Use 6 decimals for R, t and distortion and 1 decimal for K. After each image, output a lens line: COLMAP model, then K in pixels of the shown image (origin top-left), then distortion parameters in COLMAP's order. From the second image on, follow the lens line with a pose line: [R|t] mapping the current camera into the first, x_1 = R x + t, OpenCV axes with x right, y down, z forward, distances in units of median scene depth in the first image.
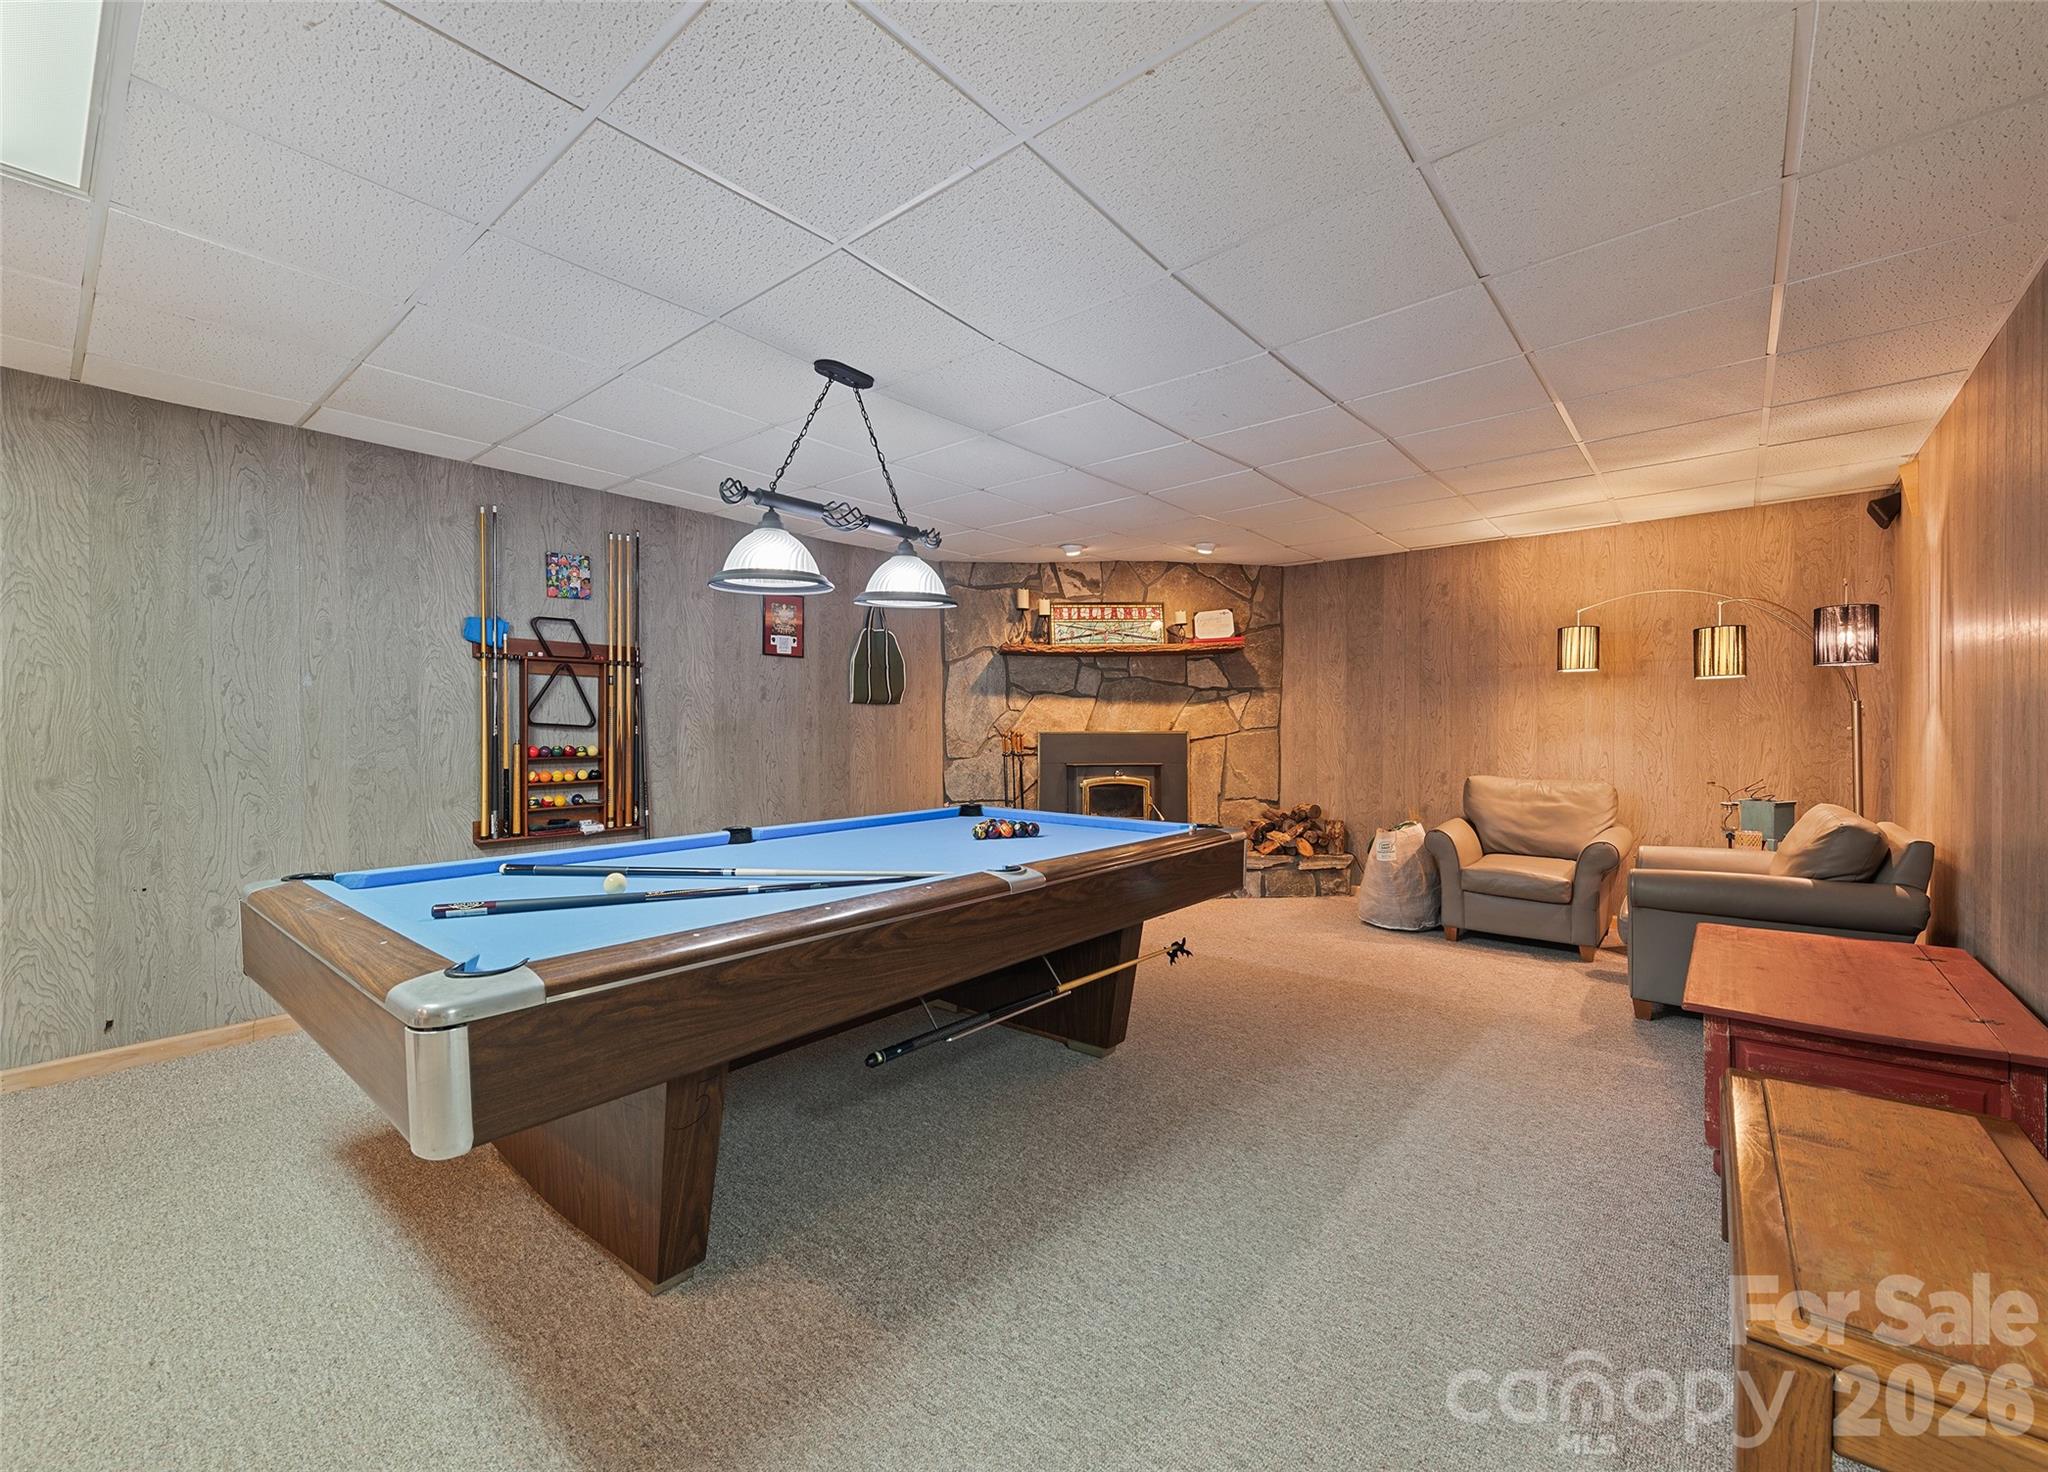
lens RADIAL K [[838.0, 0, 1029.4], [0, 838.0, 729.9], [0, 0, 1]] dist [0.003825, -0.001336]
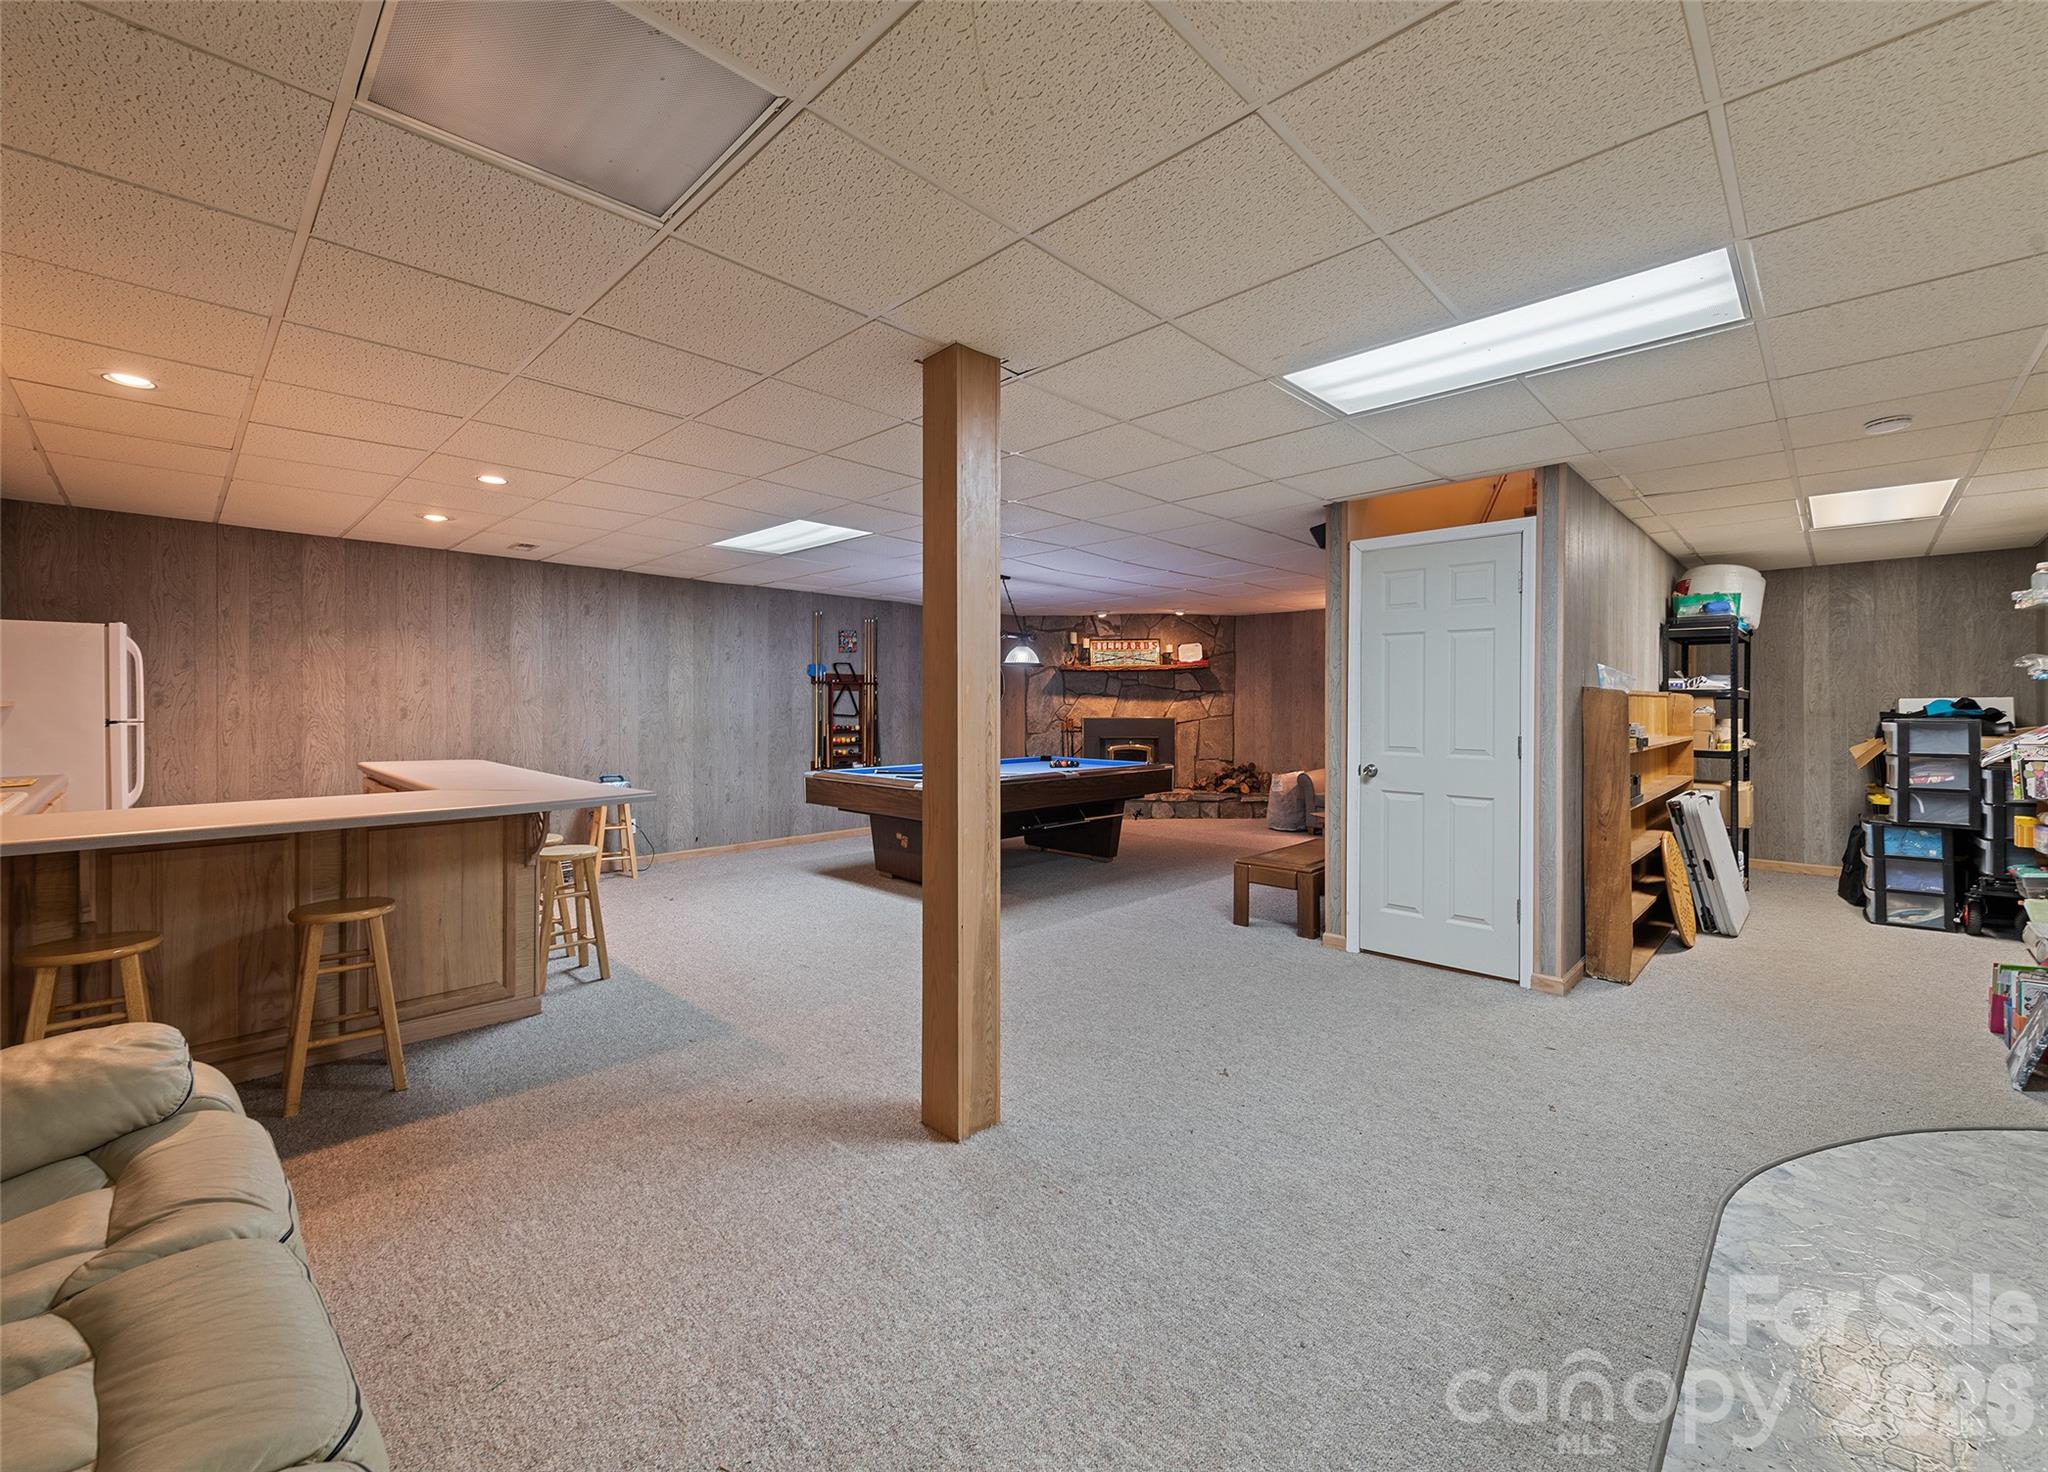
lens RADIAL K [[810.1, 0, 1004.3], [0, 810.1, 704.6], [0, 0, 1]] dist [0.015381, -0.005259]
pose [[0.995209, 0.000608, -0.097772, 0.013428], [-0.001347, 0.999971, -0.007495, -0.011610], [0.097765, 0.007591, 0.995181, -0.623767]]
